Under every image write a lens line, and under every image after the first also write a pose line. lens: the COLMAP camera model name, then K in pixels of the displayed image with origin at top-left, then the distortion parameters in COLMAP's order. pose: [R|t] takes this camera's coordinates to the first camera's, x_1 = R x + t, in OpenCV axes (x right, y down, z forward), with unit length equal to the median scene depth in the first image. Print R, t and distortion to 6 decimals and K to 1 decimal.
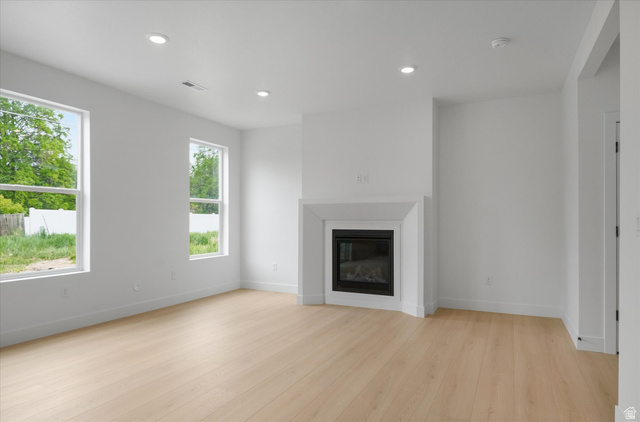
lens RADIAL K [[404.2, 0, 317.4], [0, 404.2, 218.7], [0, 0, 1]] dist [-0.000397, 0.000860]
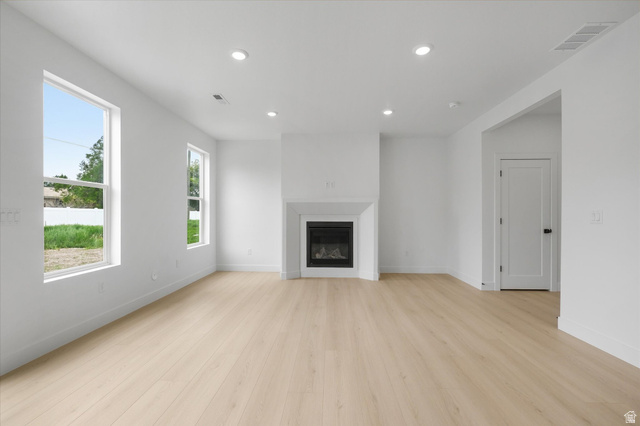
lens RADIAL K [[291.0, 0, 319.5], [0, 291.0, 215.6], [0, 0, 1]] dist [-0.003109, -0.000486]
pose [[0.916412, -0.001310, 0.400235, -0.316921], [-0.001864, 0.999970, 0.007542, -0.000712], [-0.400233, -0.007658, 0.916382, 0.097337]]
